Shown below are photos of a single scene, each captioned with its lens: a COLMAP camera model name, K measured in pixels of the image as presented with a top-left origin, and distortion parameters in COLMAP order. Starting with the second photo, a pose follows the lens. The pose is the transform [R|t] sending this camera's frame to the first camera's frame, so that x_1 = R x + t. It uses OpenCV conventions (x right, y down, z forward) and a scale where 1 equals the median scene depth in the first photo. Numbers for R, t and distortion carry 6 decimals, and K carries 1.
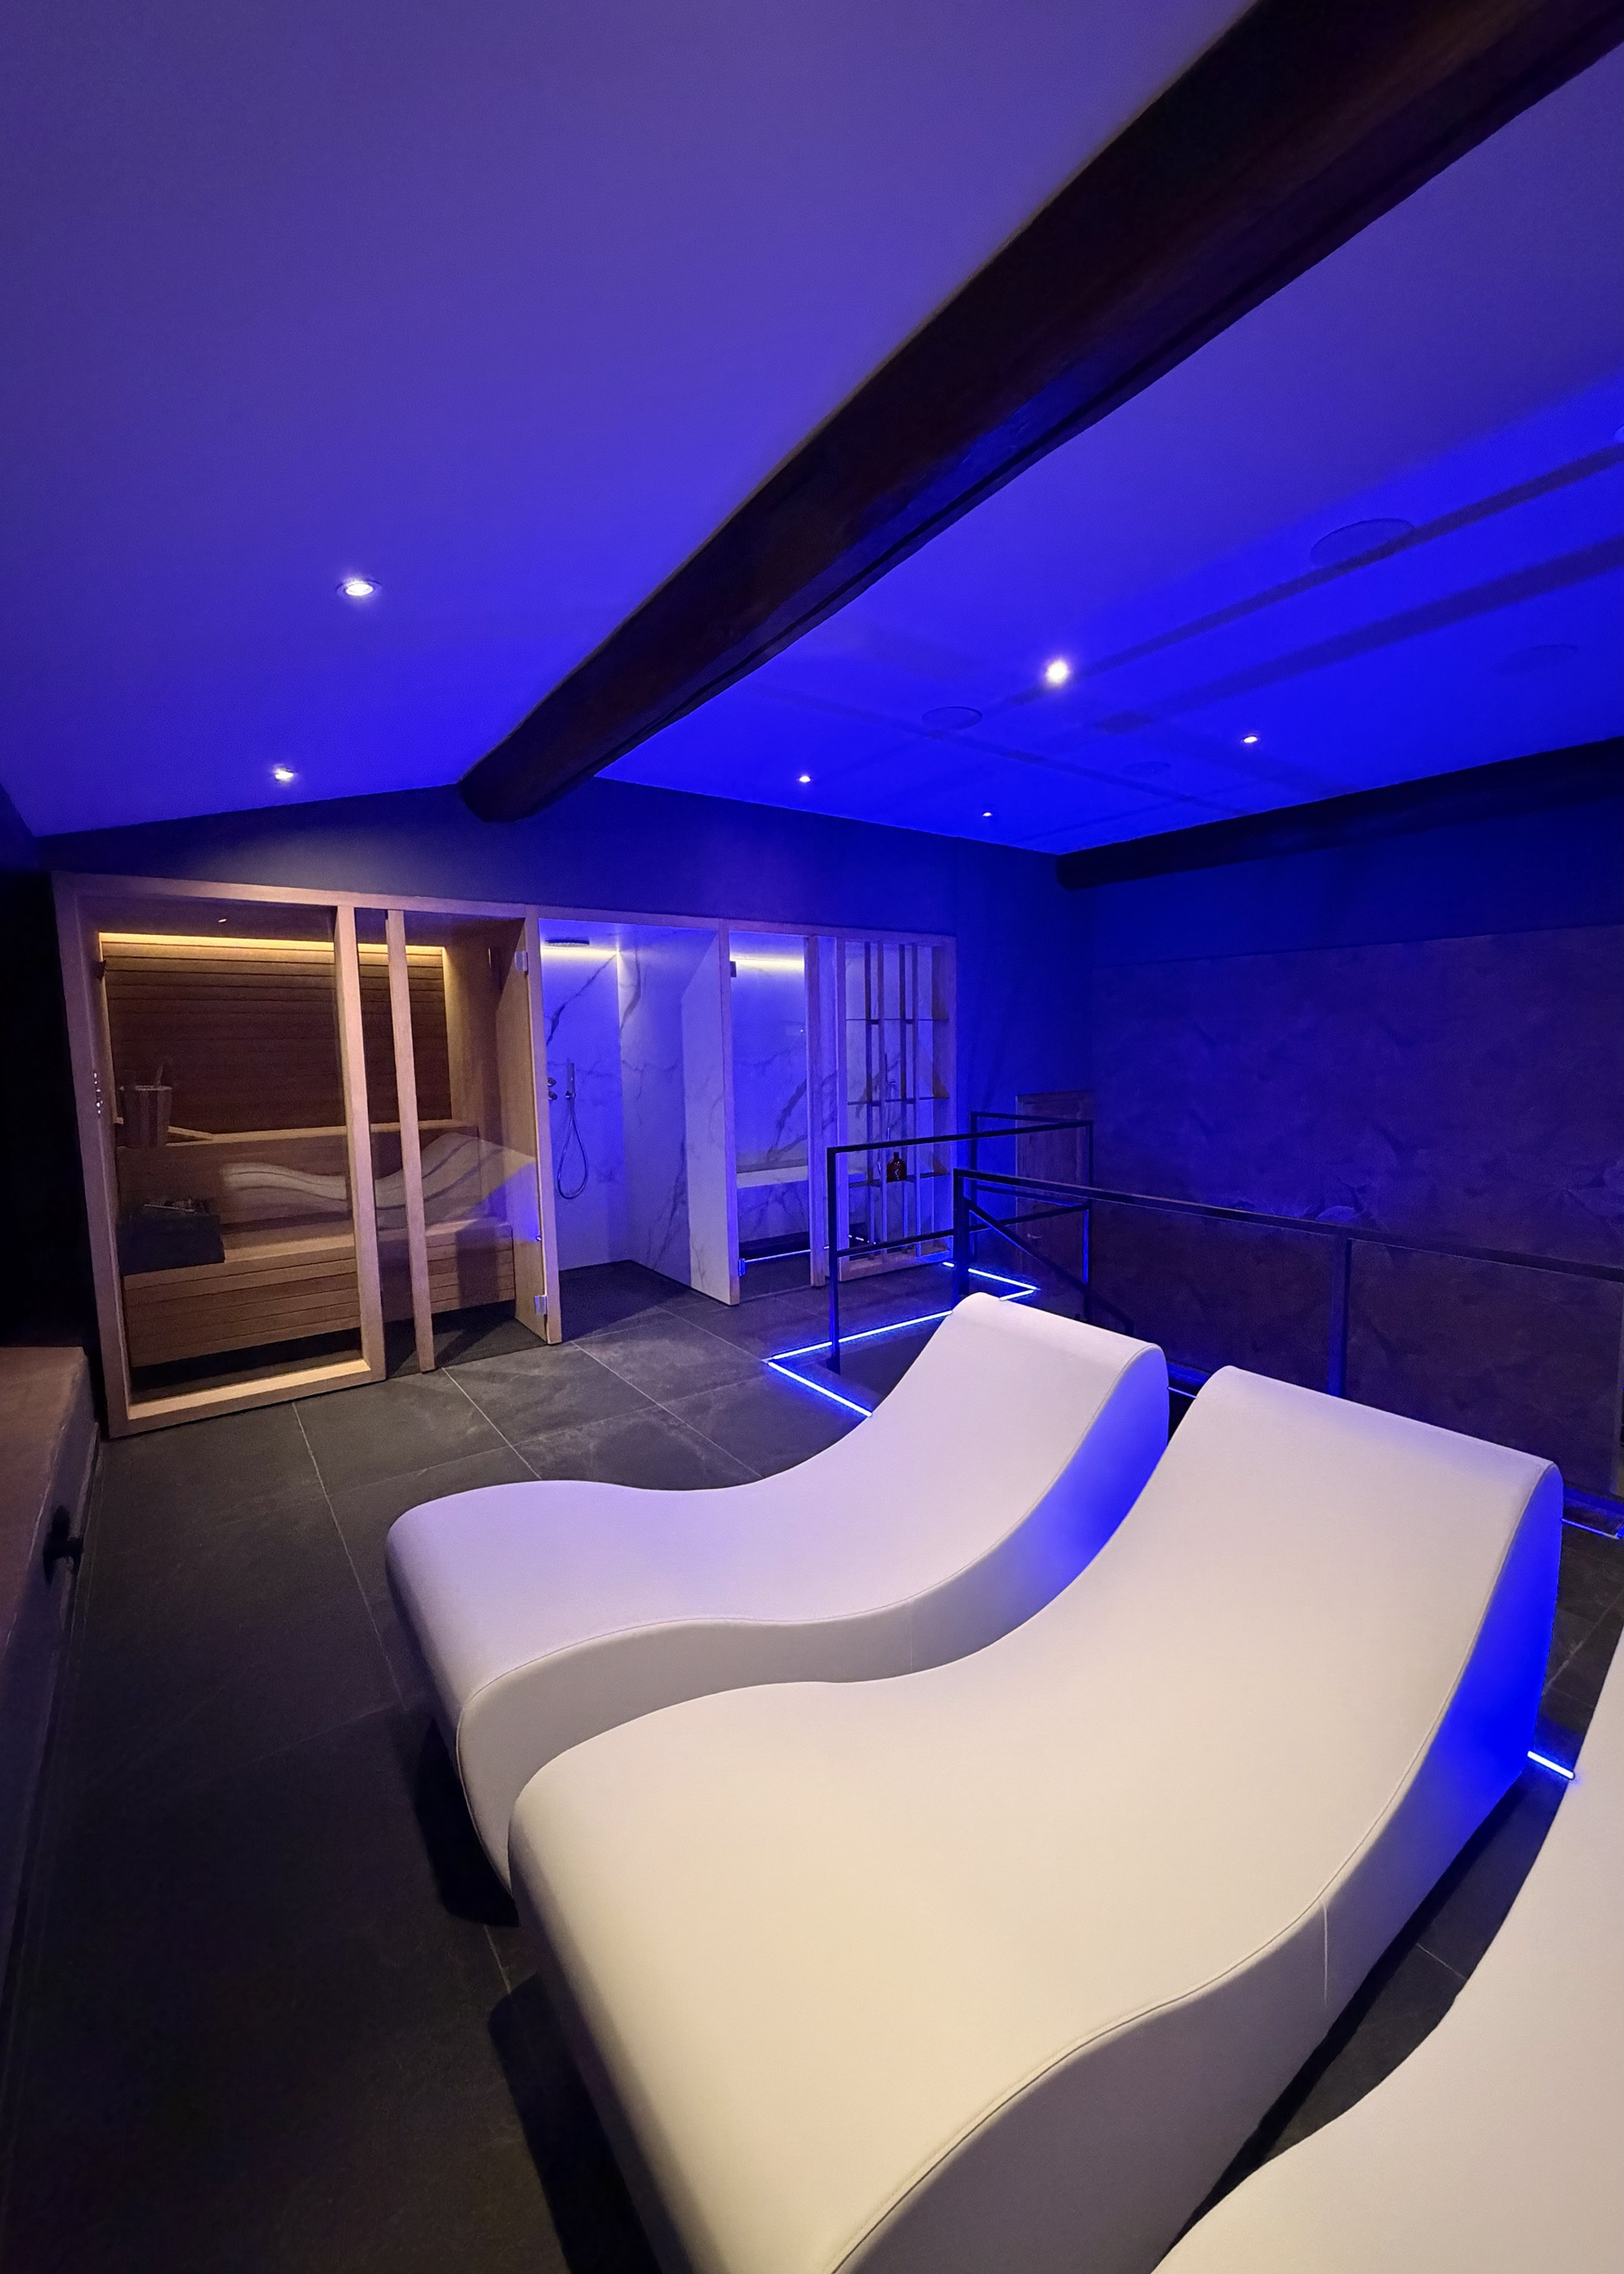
lens RADIAL K [[908.7, 0, 833.4], [0, 908.7, 1130.0], [0, 0, 1]] dist [-0.001504, -0.000008]
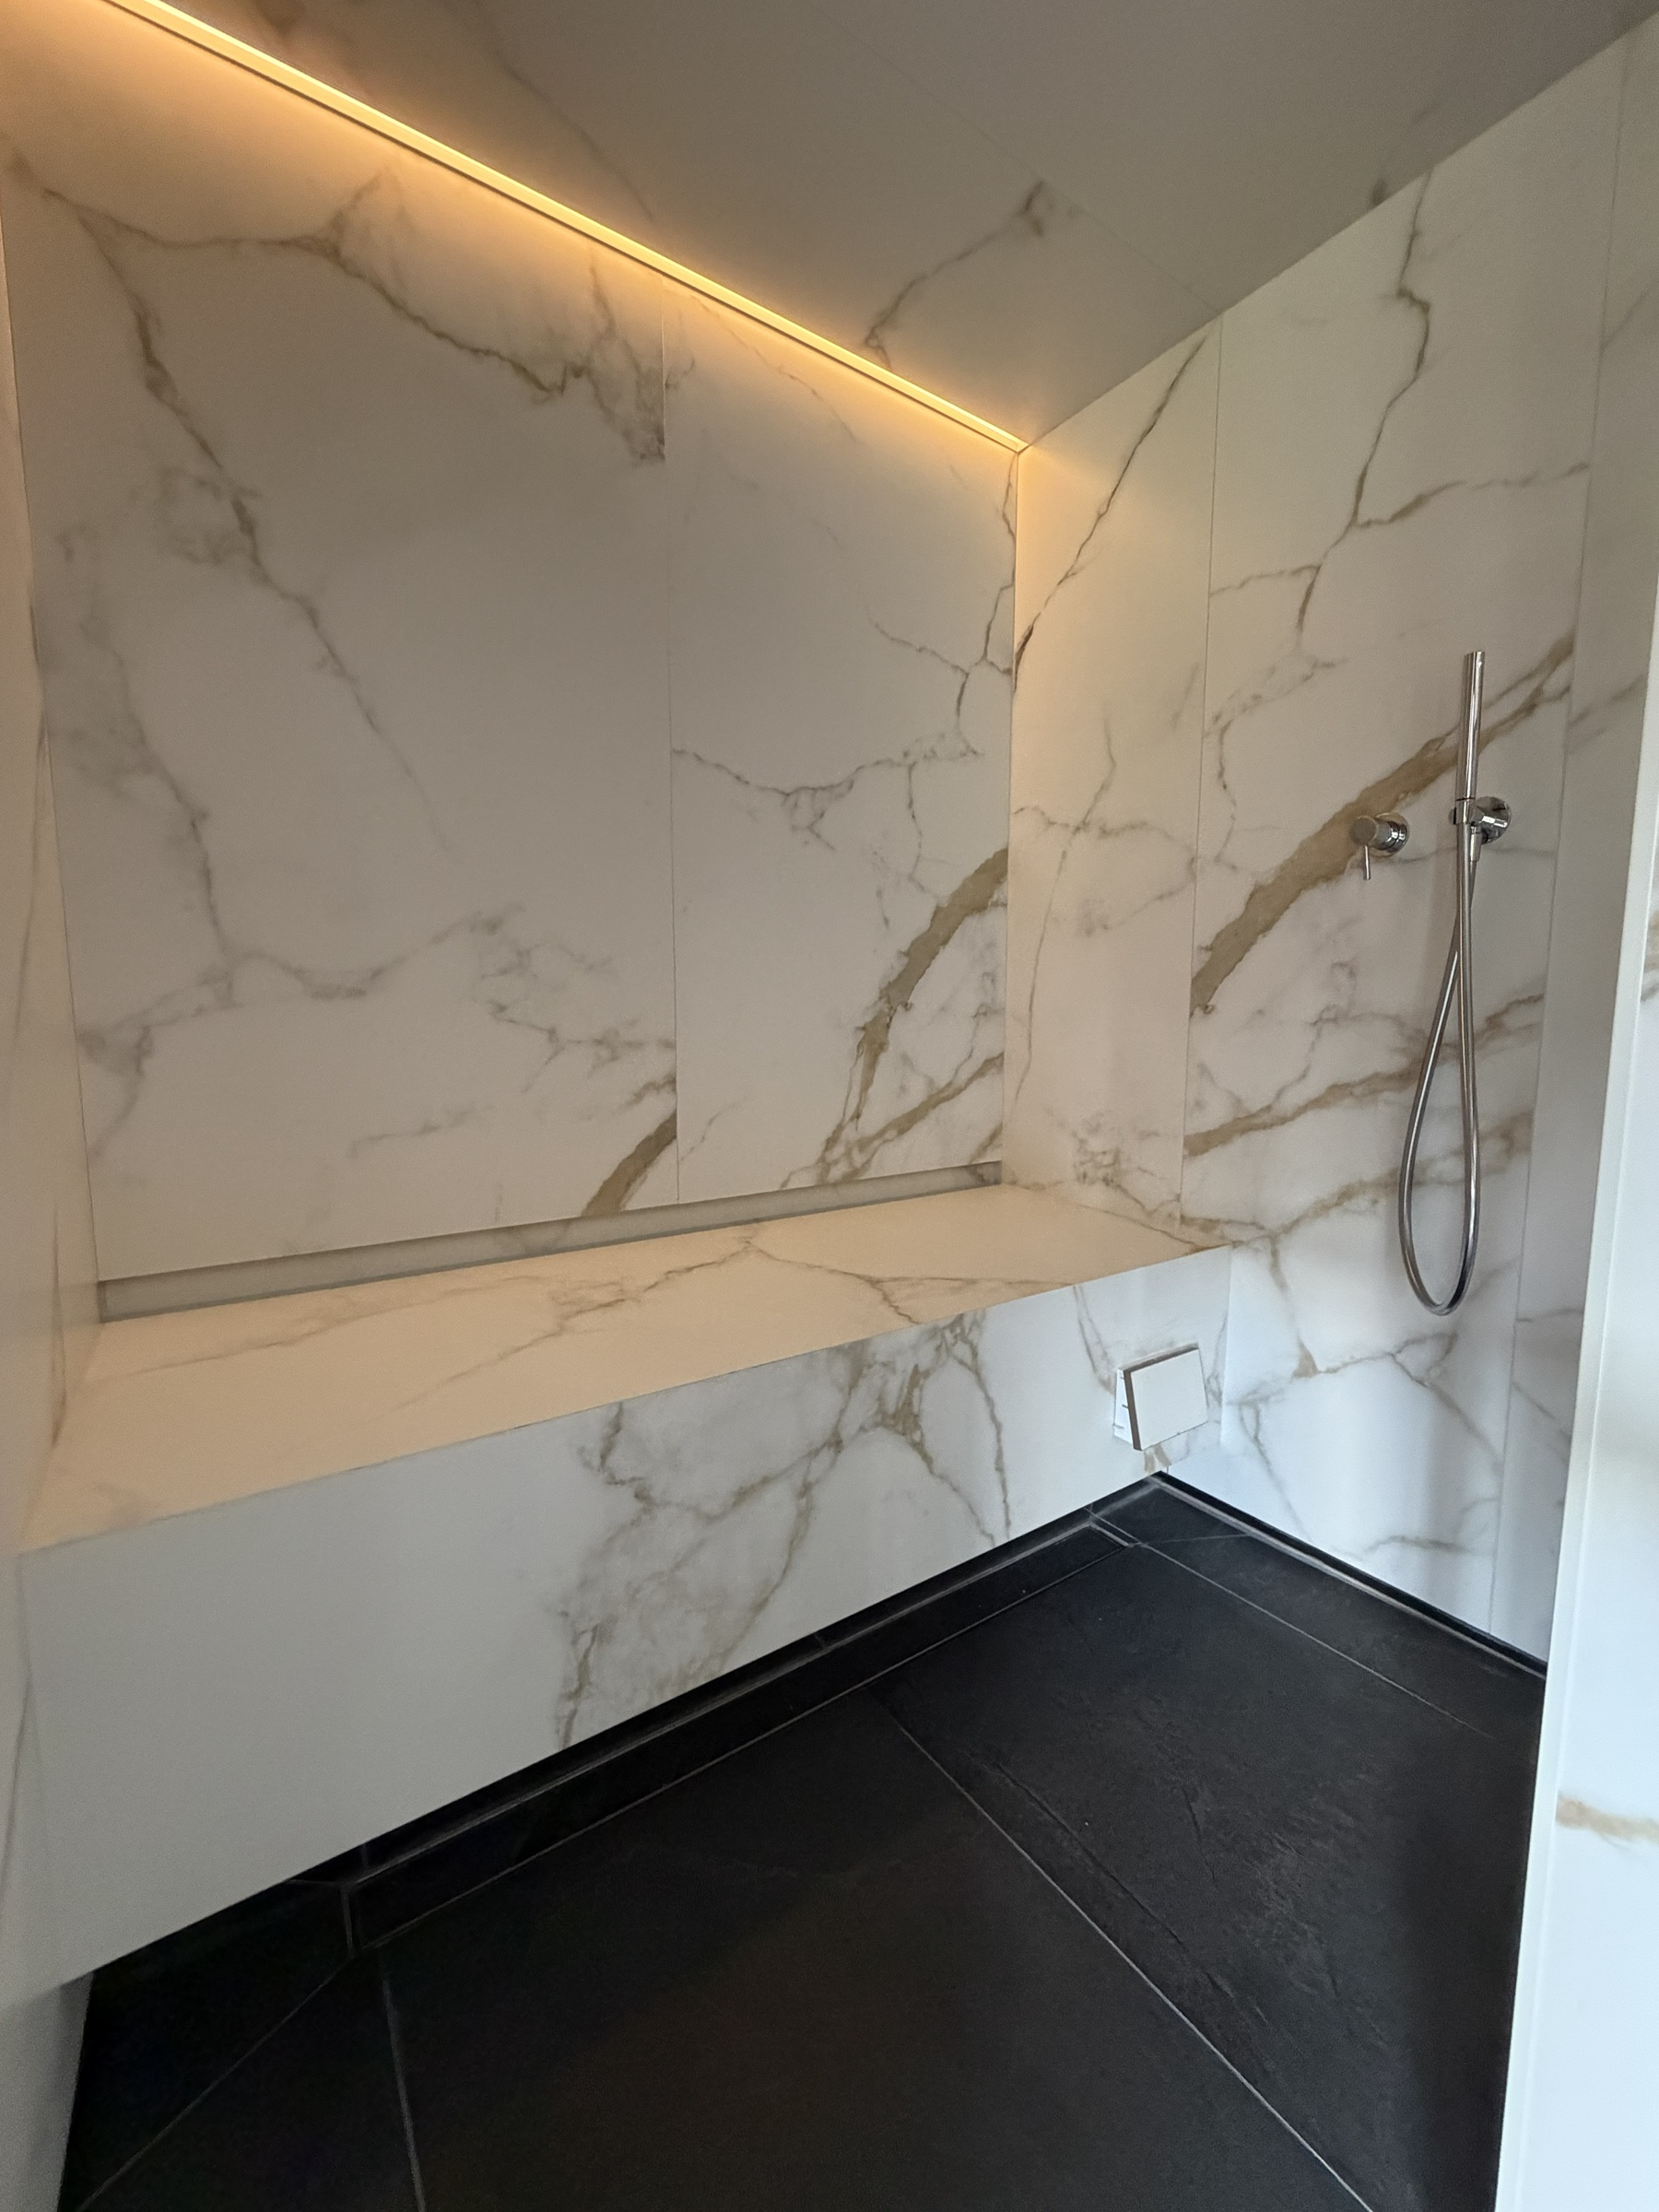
lens RADIAL K [[879.4, 0, 833.3], [0, 879.4, 1097.9], [0, 0, 1]] dist [-0.000941, 0.000936]
pose [[0.999467, 0.021439, -0.024619, -0.079428], [-0.021259, 0.999746, 0.007548, 0.011433], [0.024775, -0.007021, 0.999668, 0.930176]]
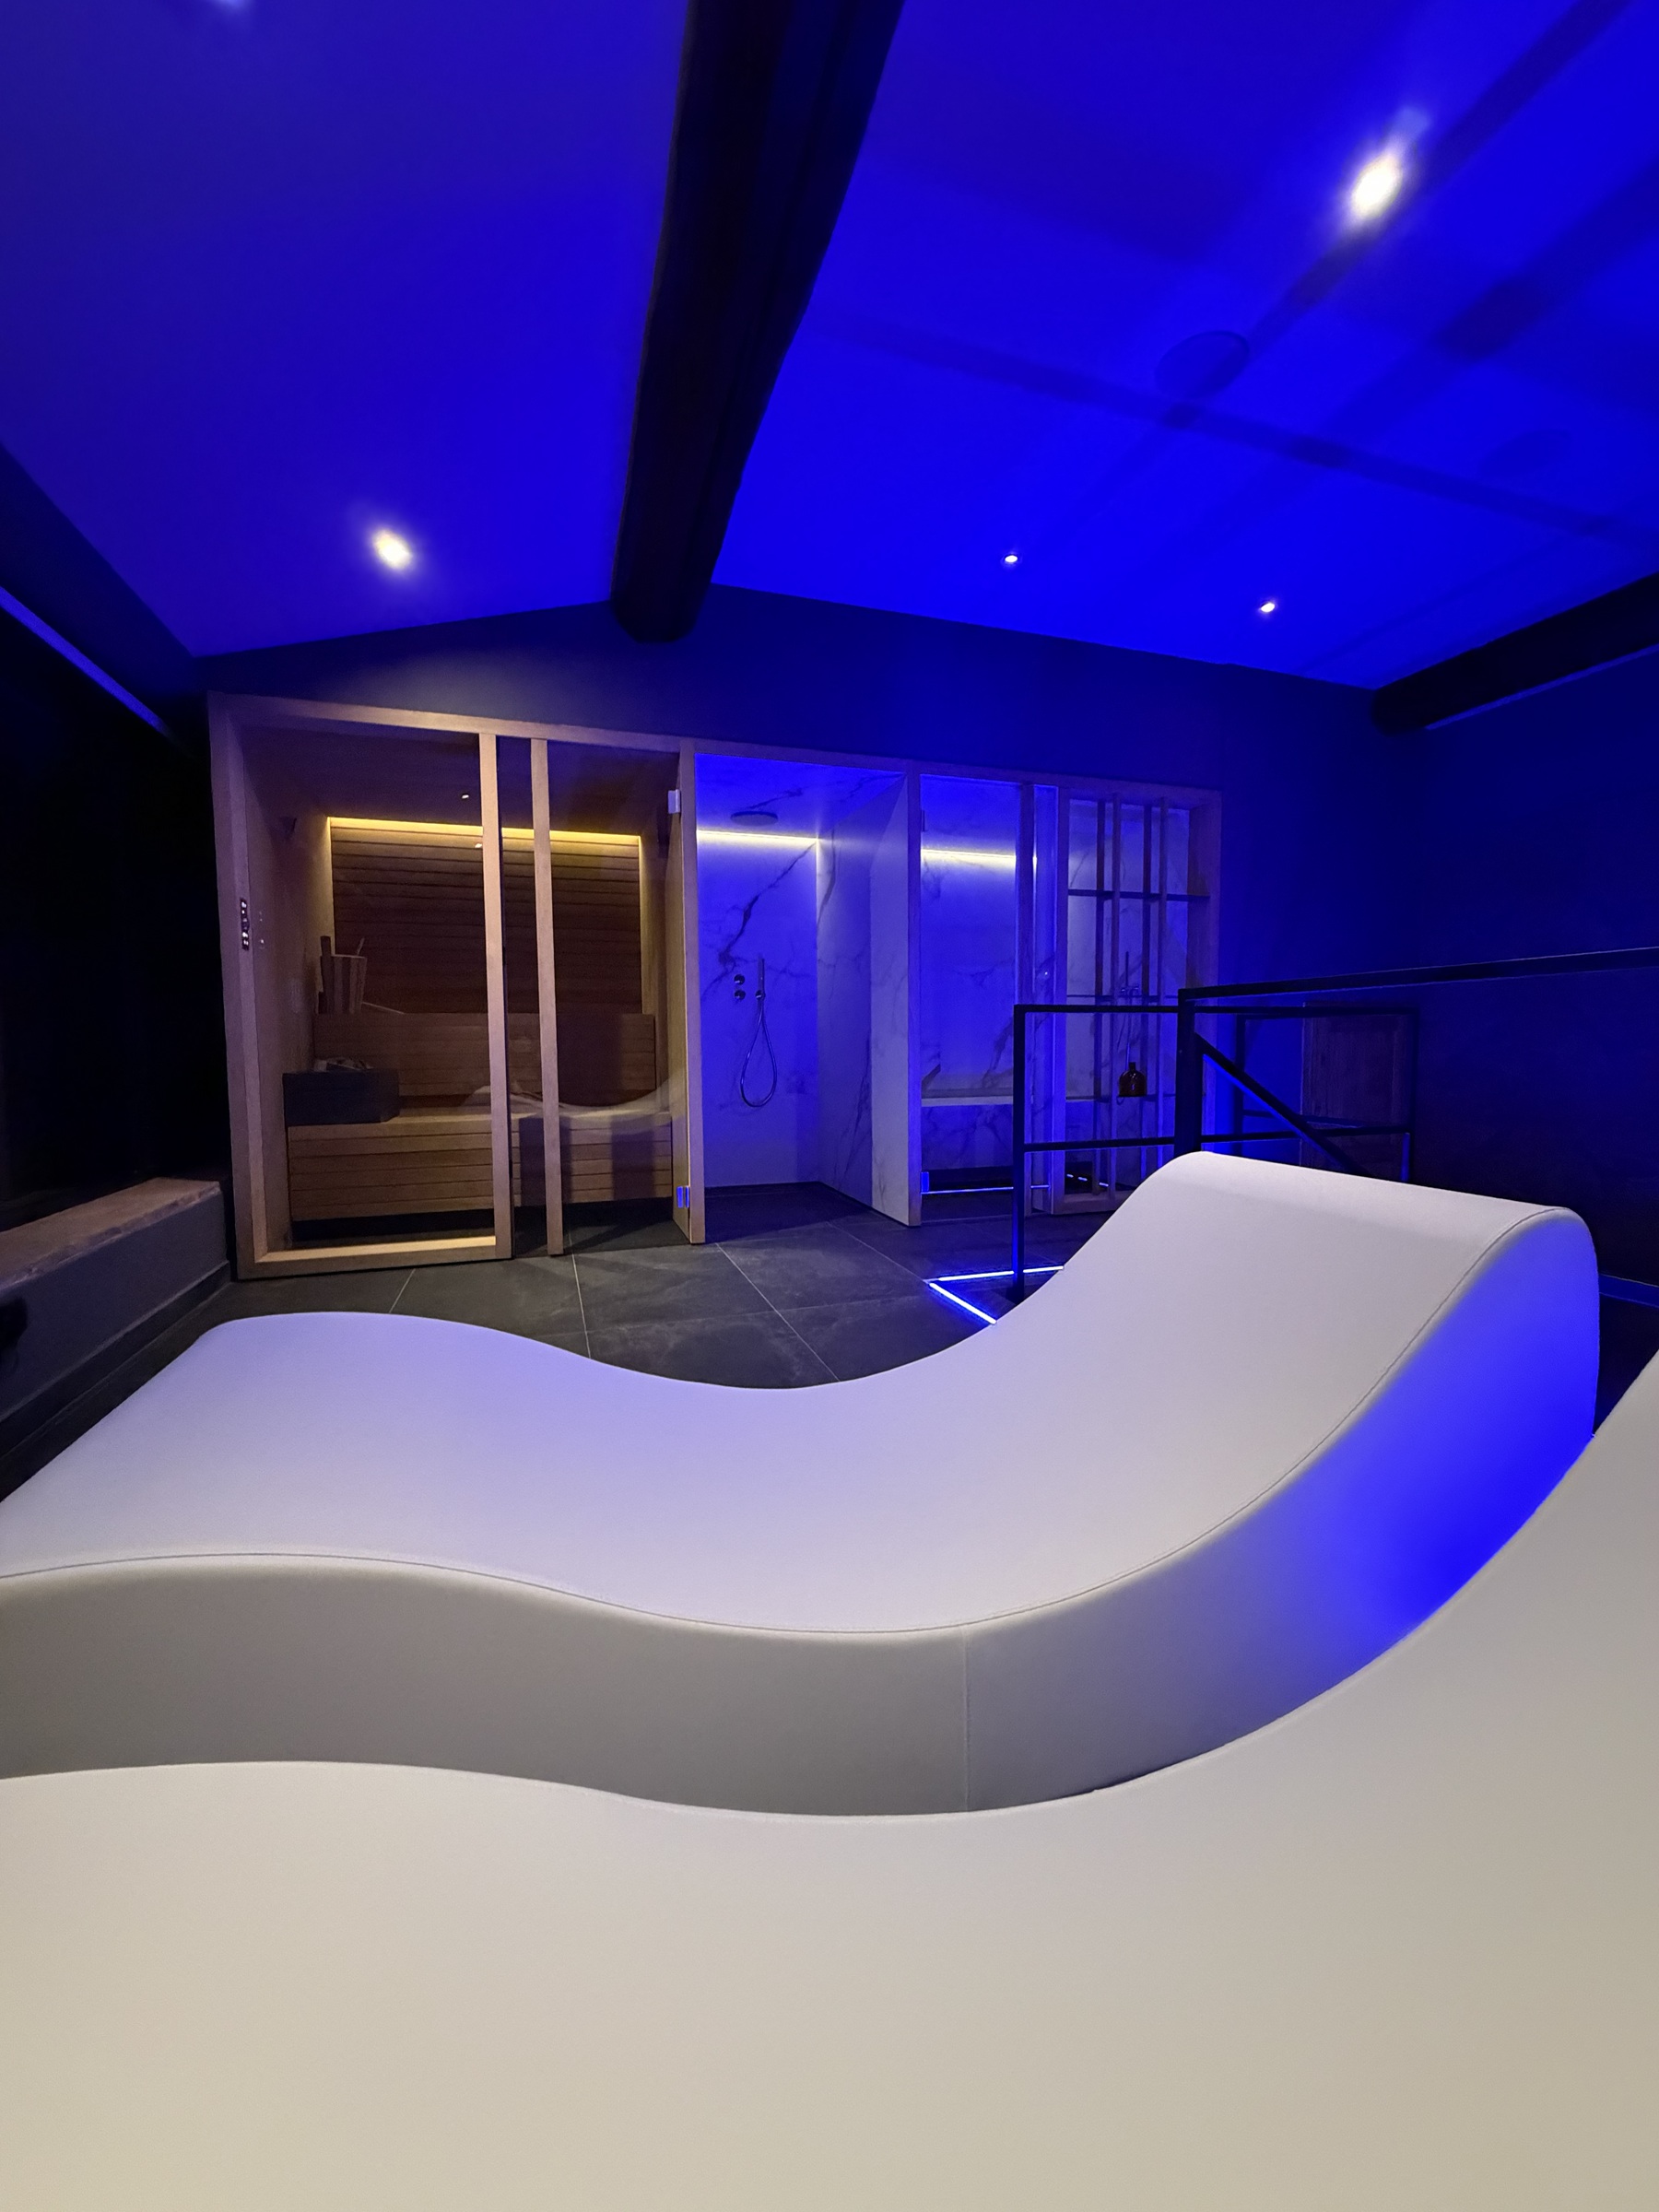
lens RADIAL K [[879.4, 0, 818.7], [0, 879.4, 1092.2], [0, 0, 1]] dist [-0.000941, 0.000936]
pose [[0.949561, 0.032297, -0.311916, 0.051357], [-0.043550, 0.998625, -0.029174, 0.088983], [0.310545, 0.041286, 0.949662, 0.184896]]
